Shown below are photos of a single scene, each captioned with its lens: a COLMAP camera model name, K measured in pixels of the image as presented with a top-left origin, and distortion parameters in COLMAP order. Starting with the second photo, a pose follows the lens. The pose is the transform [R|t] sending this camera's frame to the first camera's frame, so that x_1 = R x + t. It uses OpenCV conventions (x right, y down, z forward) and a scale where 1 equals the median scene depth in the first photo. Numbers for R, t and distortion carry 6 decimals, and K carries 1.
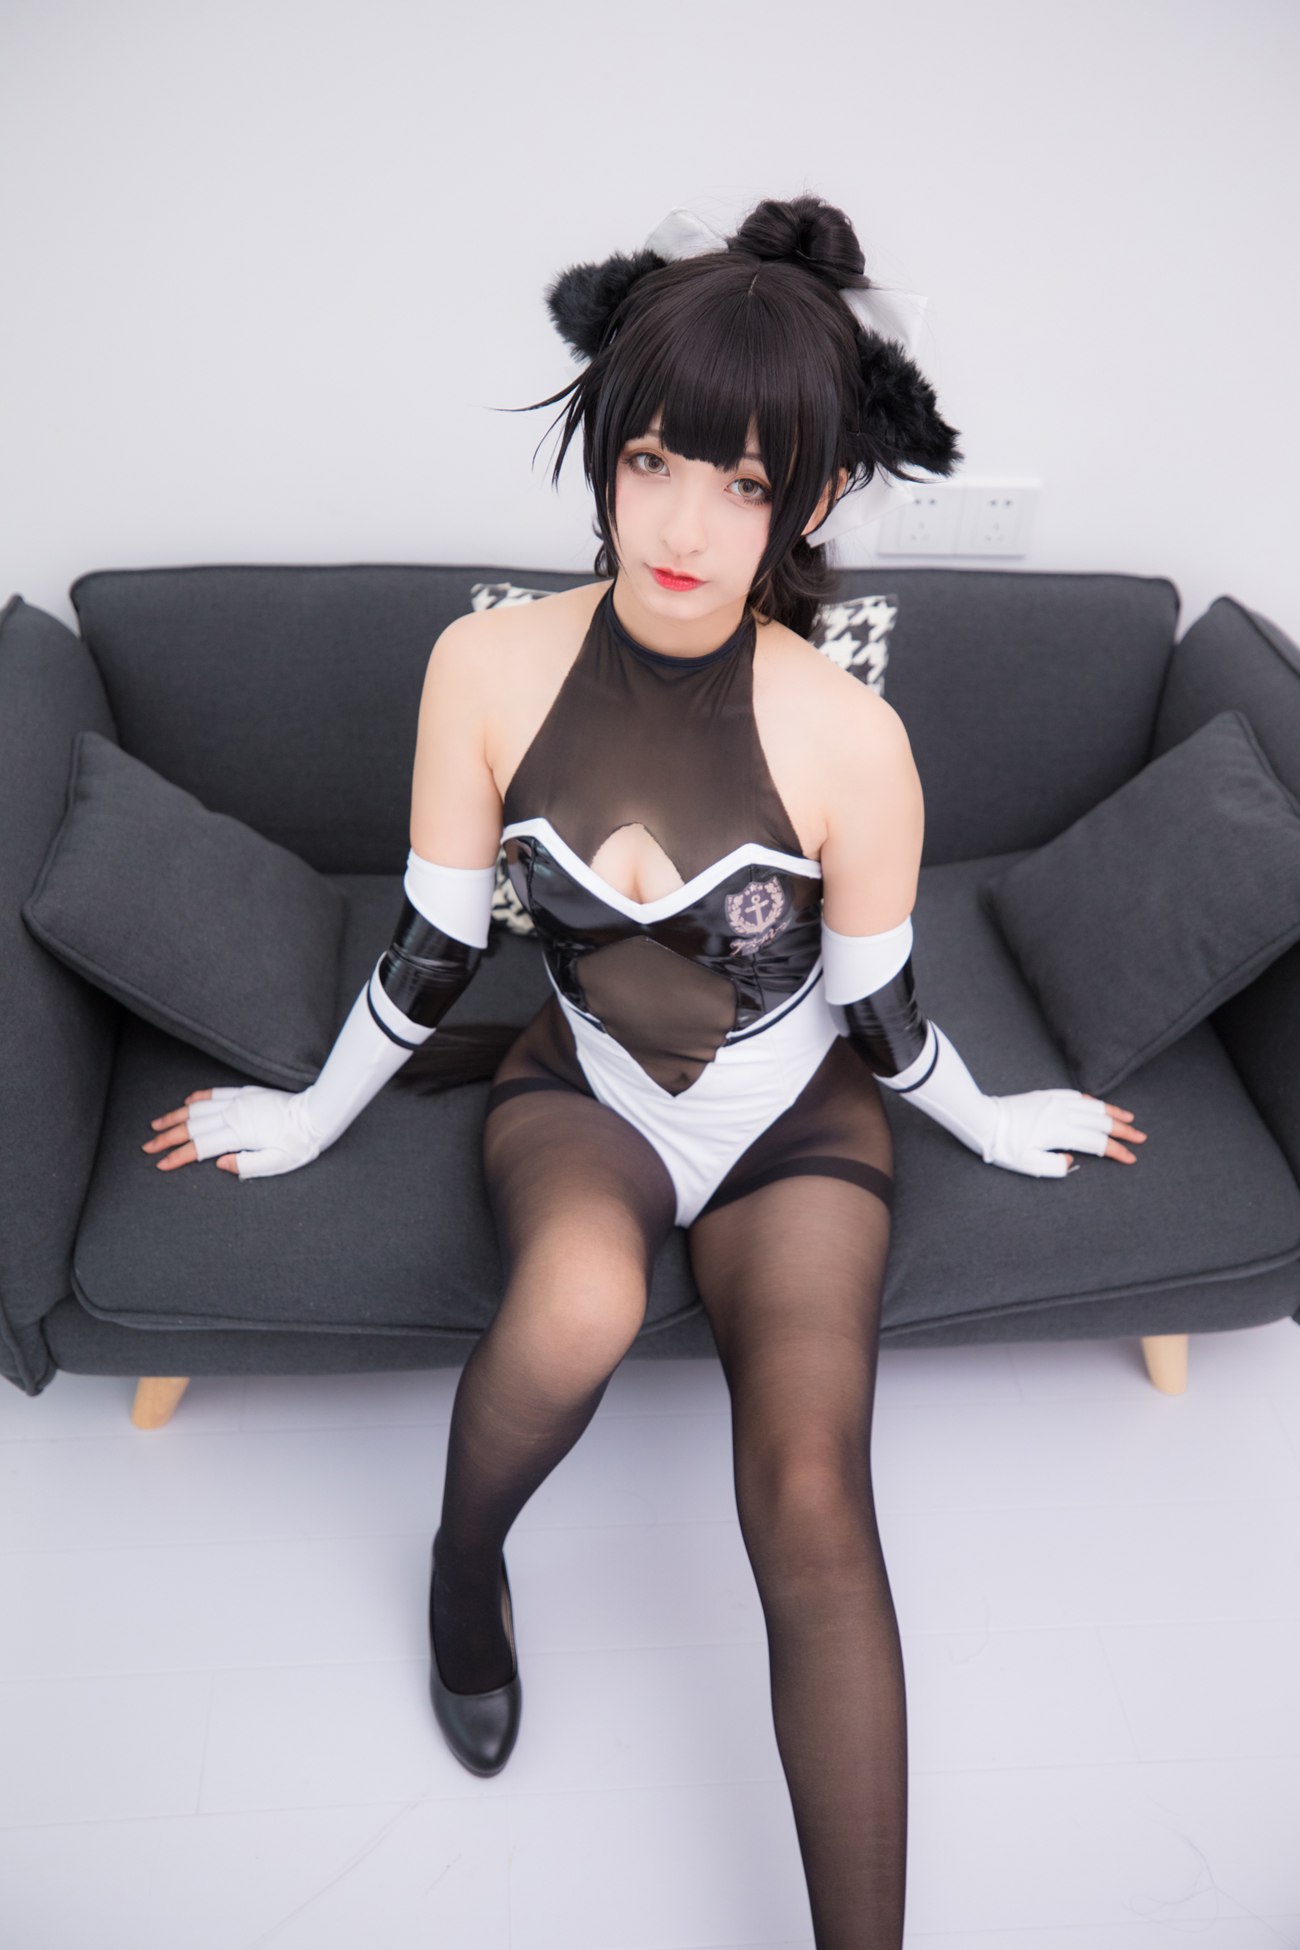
lens RADIAL K [[1774.1, 0, 649.6], [0, 1774.1, 980.6], [0, 0, 1]] dist [0.061301, -0.006196]
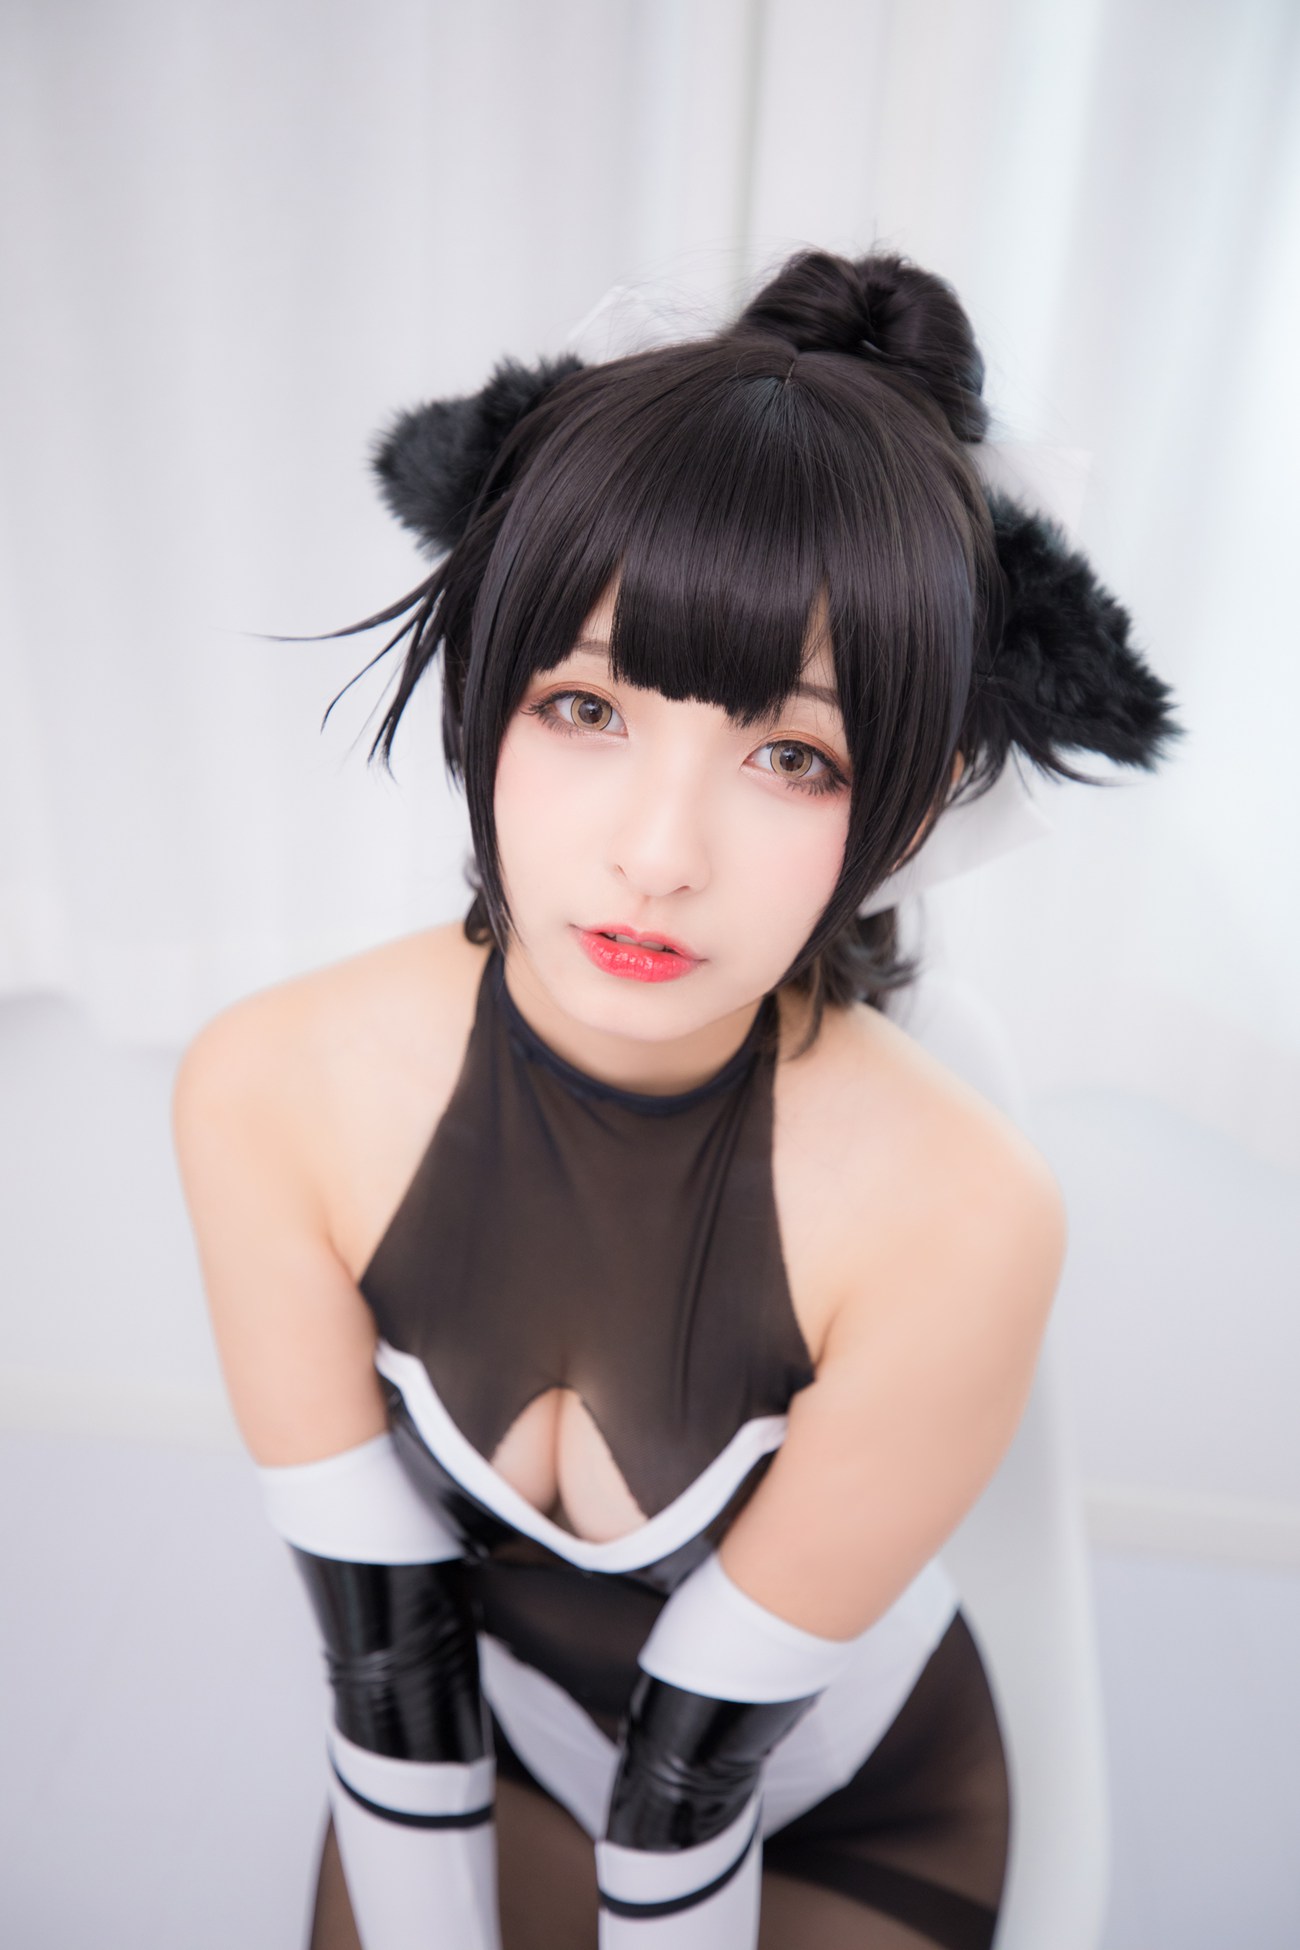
lens RADIAL K [[1844.5, 0, 650.3], [0, 1844.5, 976.9], [0, 0, 1]] dist [0.071973, -0.003035]
pose [[0.995999, 0.002127, 0.089344, -0.025335], [0.021322, 0.965190, -0.260678, -0.090051], [-0.086789, 0.261540, 0.961283, 0.524705]]
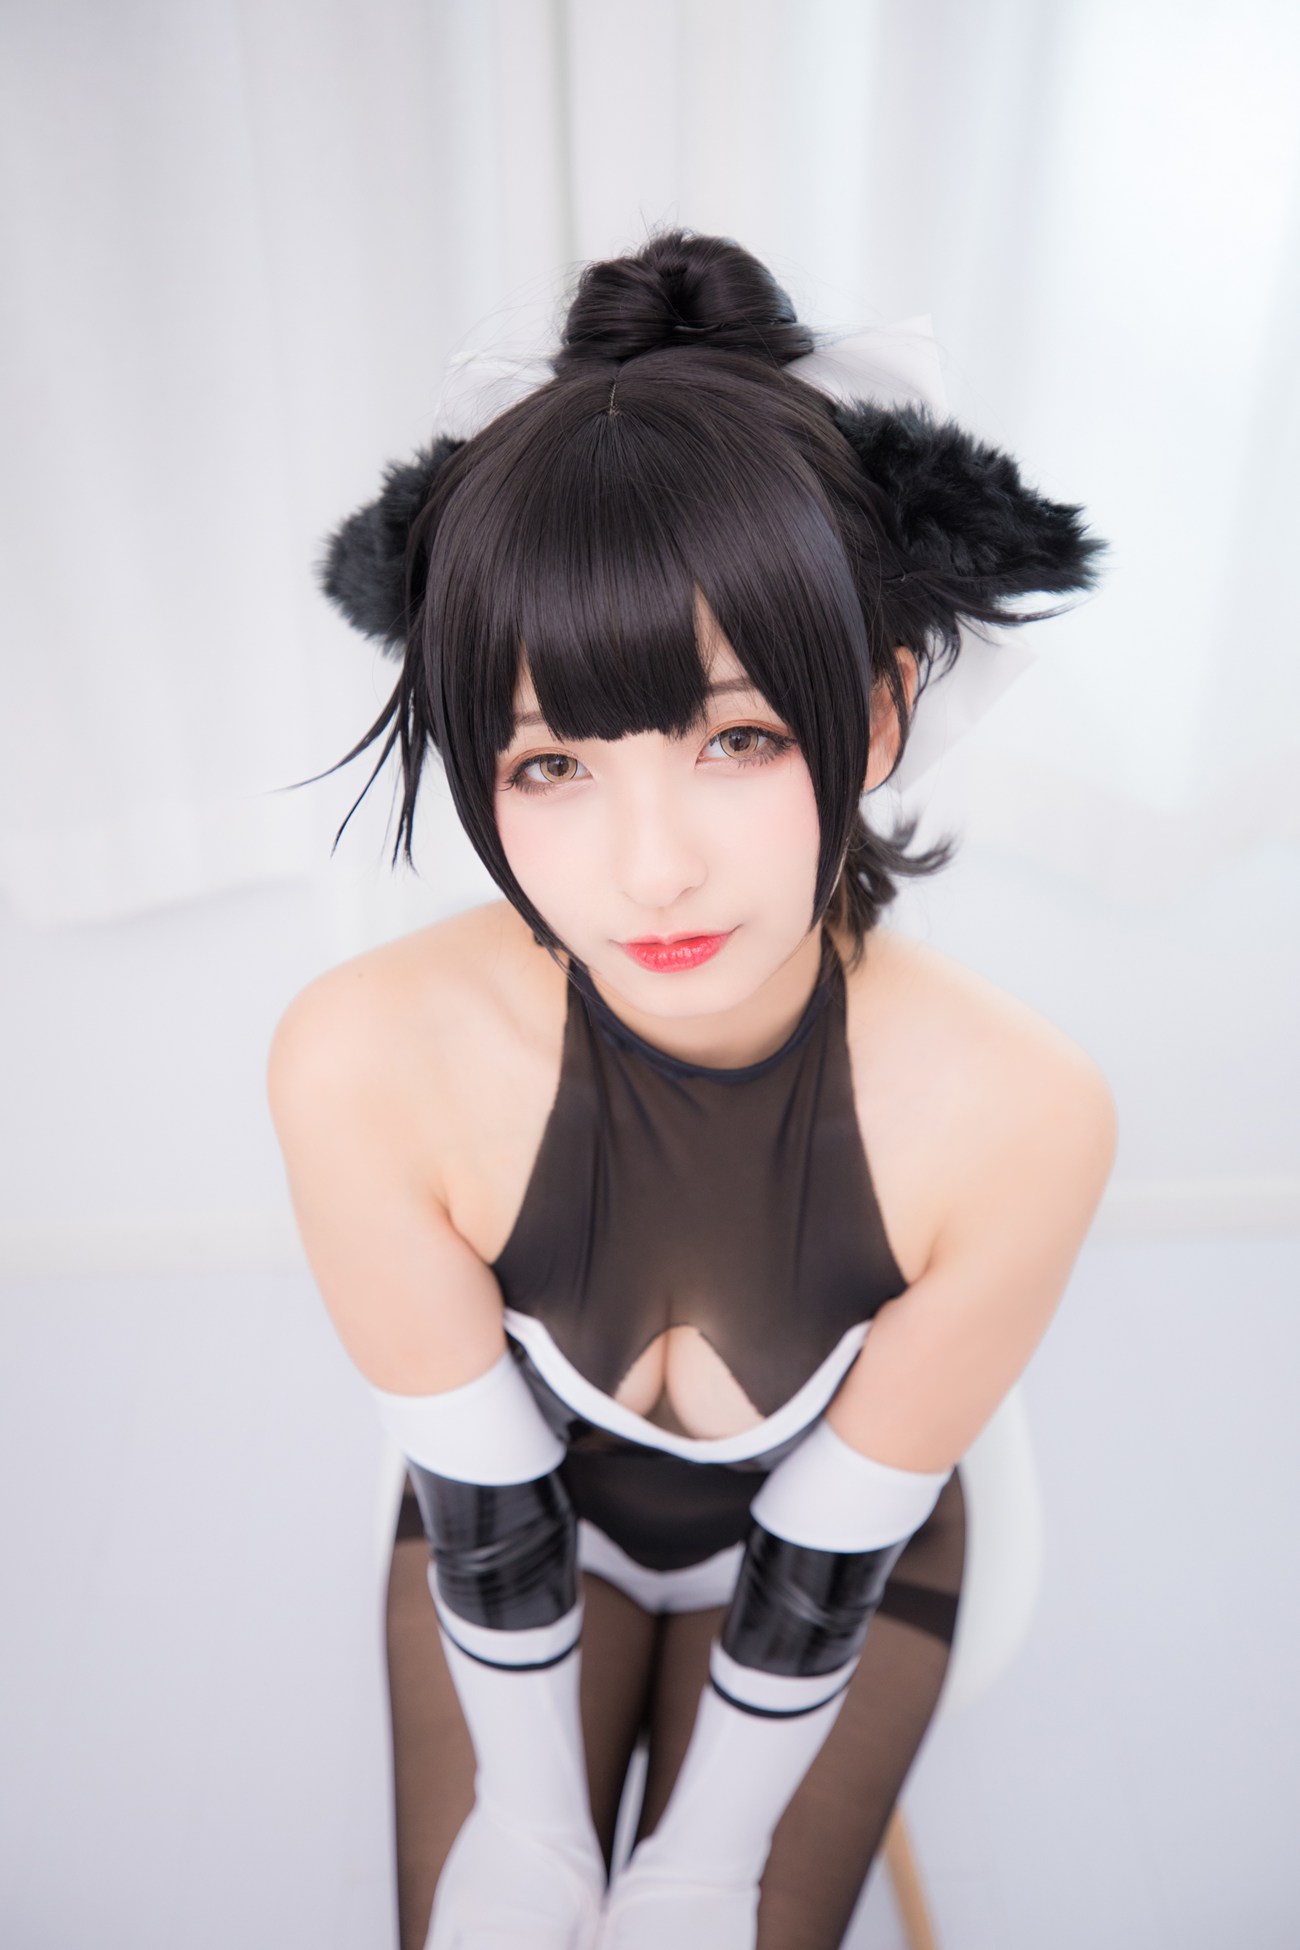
lens RADIAL K [[1844.5, 0, 650.3], [0, 1844.5, 976.9], [0, 0, 1]] dist [0.071973, -0.003035]
pose [[0.928562, -0.361502, -0.084198, 0.049646], [0.340168, 0.919569, -0.196667, -0.112338], [0.148522, 0.153976, 0.976848, 0.462773]]
